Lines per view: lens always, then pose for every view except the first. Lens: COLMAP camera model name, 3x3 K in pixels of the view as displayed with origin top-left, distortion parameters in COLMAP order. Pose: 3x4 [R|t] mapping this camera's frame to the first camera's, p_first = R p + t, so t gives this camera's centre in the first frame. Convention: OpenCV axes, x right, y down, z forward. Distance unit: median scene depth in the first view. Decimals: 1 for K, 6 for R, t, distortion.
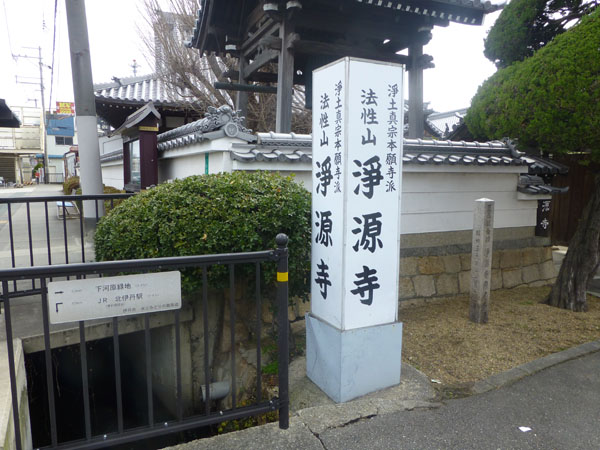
lens RADIAL K [[424.6, 0, 299.2], [0, 424.6, 224.4], [0, 0, 1]] dist [-0.008411, -0.004698]
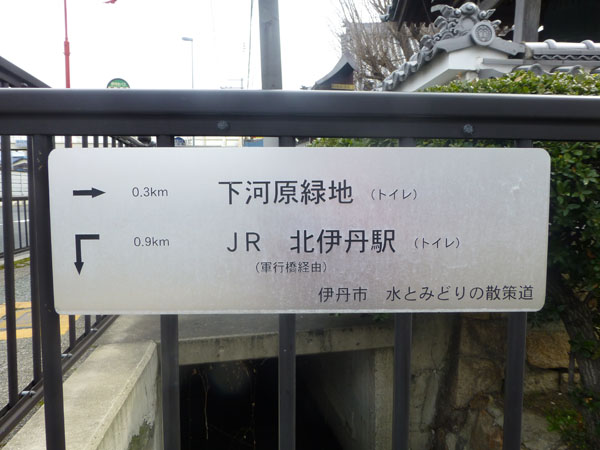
lens RADIAL K [[424.6, 0, 299.6], [0, 424.6, 225.6], [0, 0, 1]] dist [-0.008411, -0.004698]
pose [[0.918662, 0.023187, -0.394364, -0.194547], [-0.042205, 0.998323, -0.039620, 0.103019], [0.392784, 0.053042, 0.918100, 0.453395]]
